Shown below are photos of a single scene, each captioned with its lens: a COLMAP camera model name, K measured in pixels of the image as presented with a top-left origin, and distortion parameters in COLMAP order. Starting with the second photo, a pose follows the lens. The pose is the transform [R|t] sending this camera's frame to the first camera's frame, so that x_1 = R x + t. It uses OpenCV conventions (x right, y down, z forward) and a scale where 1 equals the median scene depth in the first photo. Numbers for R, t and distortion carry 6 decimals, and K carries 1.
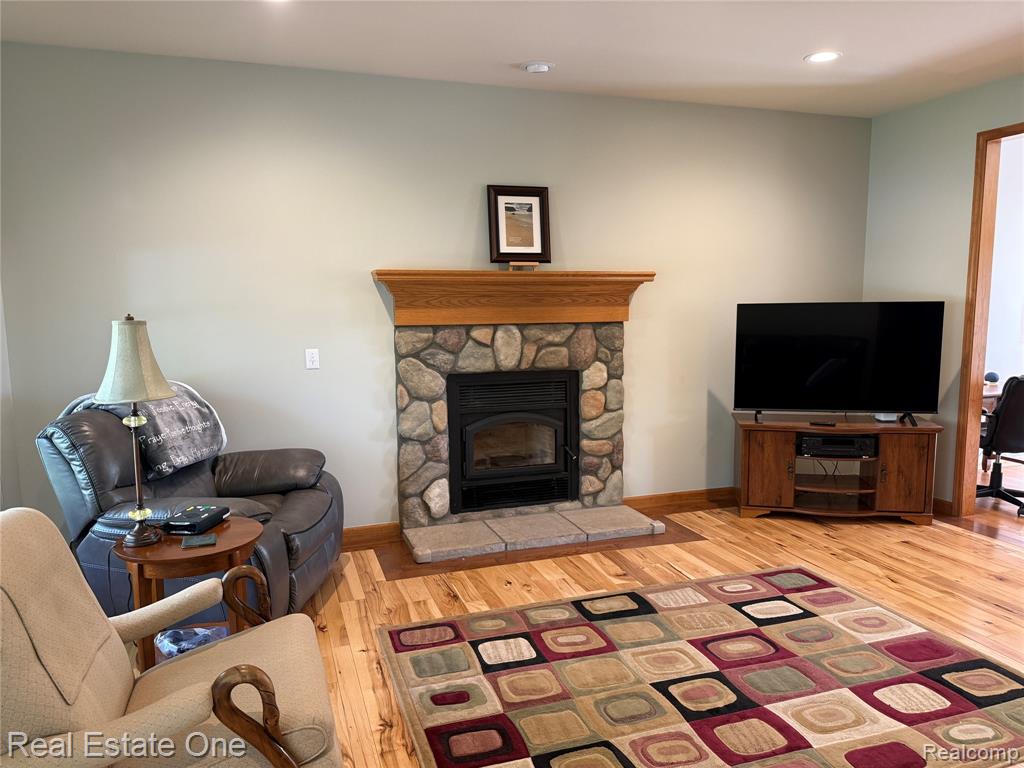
lens RADIAL K [[713.5, 0, 512.9], [0, 713.5, 381.9], [0, 0, 1]] dist [0.044298, -0.053040]
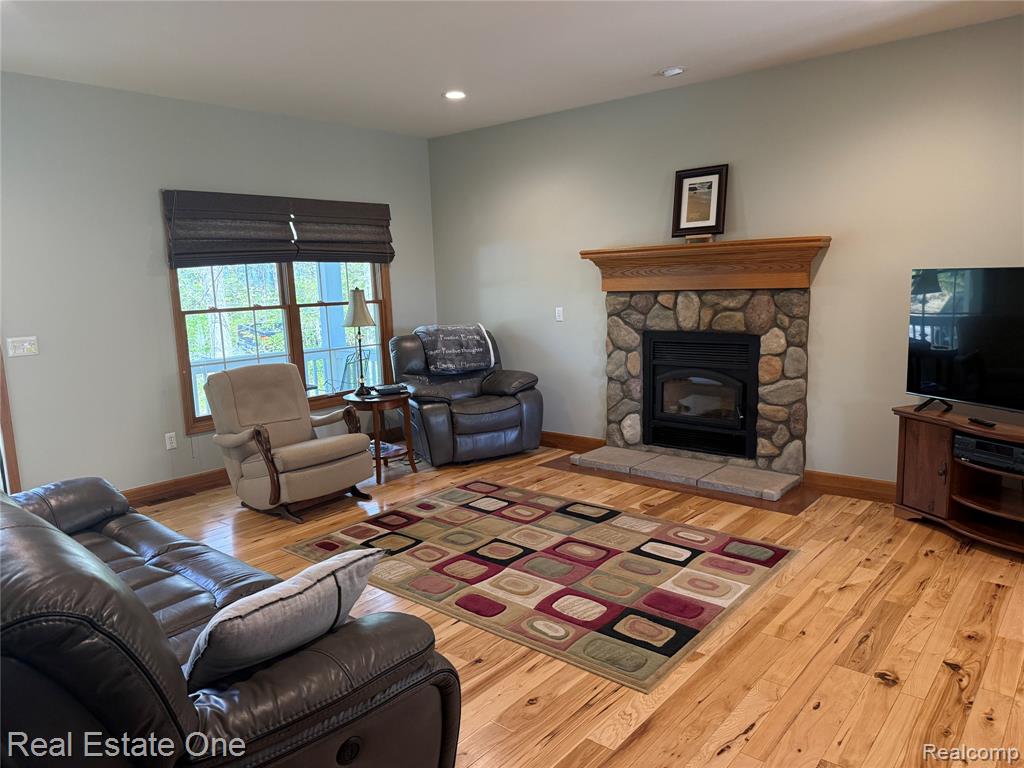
lens RADIAL K [[713.5, 0, 516.3], [0, 713.5, 384.7], [0, 0, 1]] dist [0.044298, -0.053040]
pose [[0.511552, 0.118607, -0.851027, 0.878361], [-0.071534, 0.992868, 0.095376, -0.020838], [0.856270, 0.012087, 0.516388, 0.173109]]
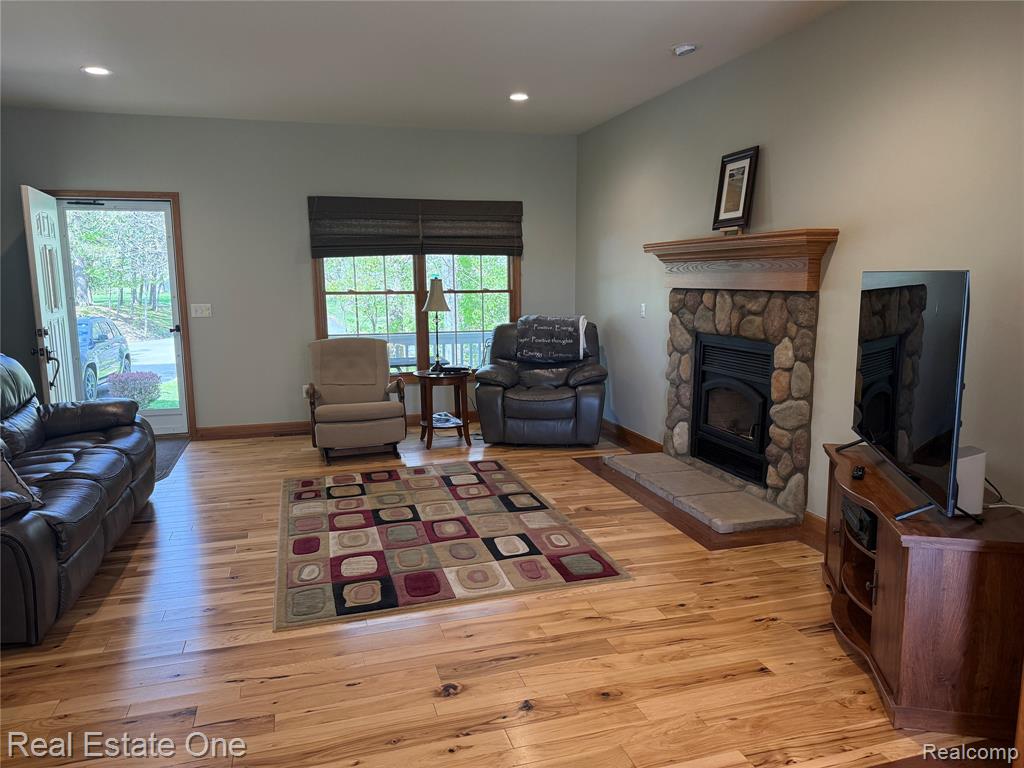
lens RADIAL K [[713.5, 0, 513.0], [0, 713.5, 385.5], [0, 0, 1]] dist [0.044298, -0.053040]
pose [[-0.037664, 0.154854, -0.987219, 1.076552], [-0.110887, 0.981171, 0.158136, -0.077645], [0.993119, 0.115426, -0.019784, 0.758391]]
